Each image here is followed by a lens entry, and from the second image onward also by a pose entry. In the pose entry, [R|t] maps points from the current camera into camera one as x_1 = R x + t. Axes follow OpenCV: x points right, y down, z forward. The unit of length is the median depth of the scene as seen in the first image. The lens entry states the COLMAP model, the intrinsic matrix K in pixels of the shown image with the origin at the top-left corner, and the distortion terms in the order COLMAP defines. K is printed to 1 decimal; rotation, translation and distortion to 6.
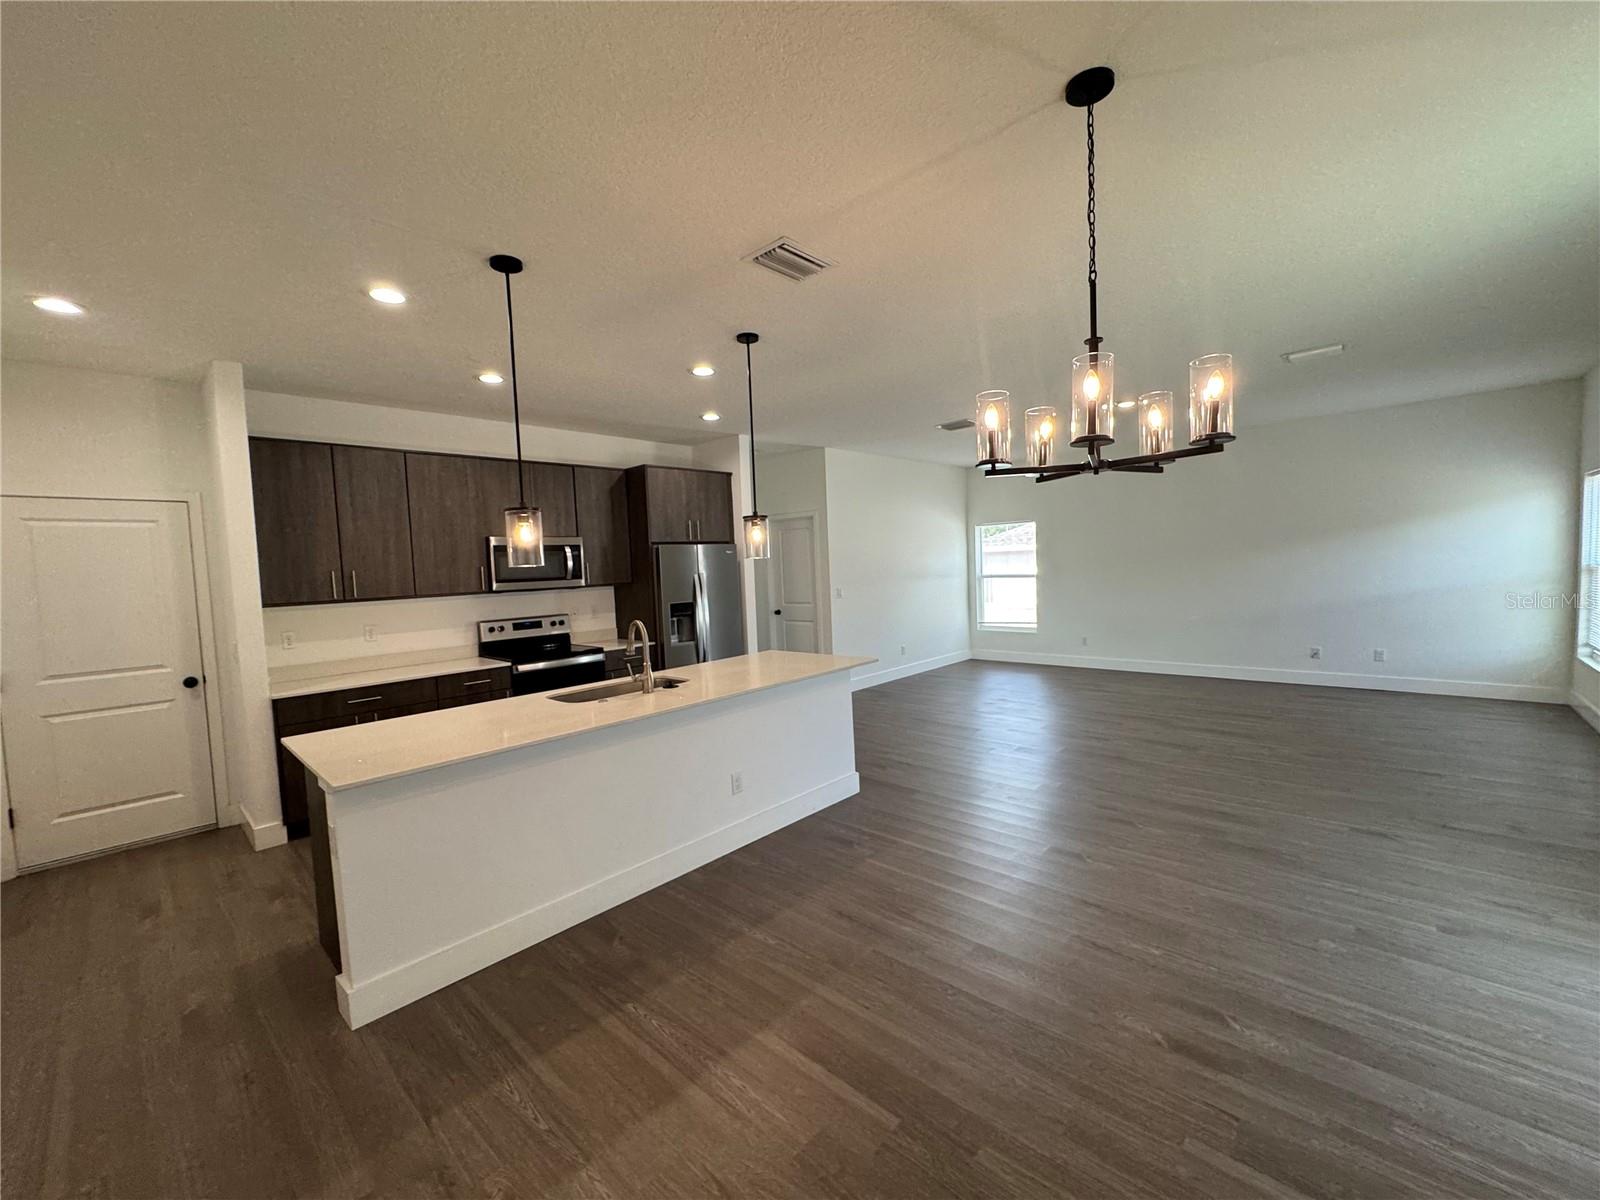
lens RADIAL K [[638.9, 0, 804.8], [0, 638.9, 599.4], [0, 0, 1]] dist [-0.002439, 0.000200]
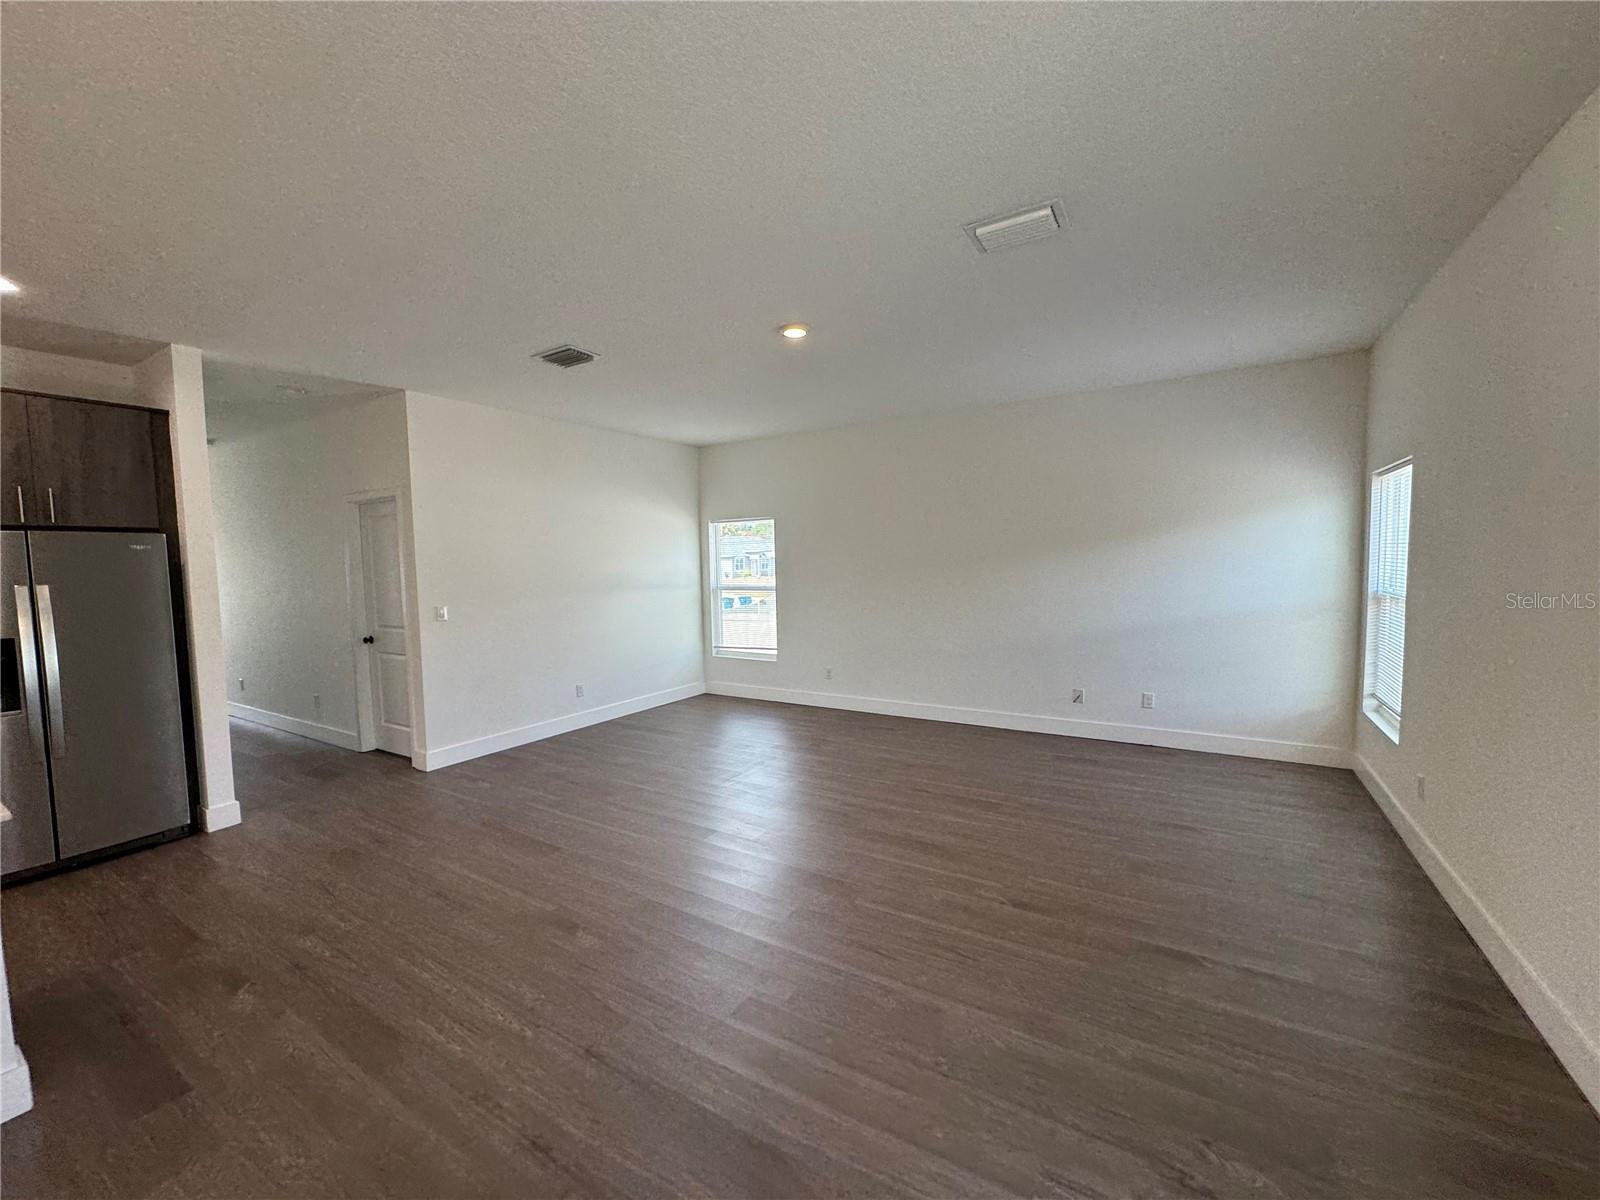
lens RADIAL K [[638.9, 0, 804.8], [0, 638.9, 599.4], [0, 0, 1]] dist [-0.002439, 0.000200]
pose [[0.980807, 0.009250, 0.194759, 0.274998], [-0.009050, 0.999957, -0.001916, -0.025173], [-0.194769, 0.000116, 0.980849, 0.257462]]
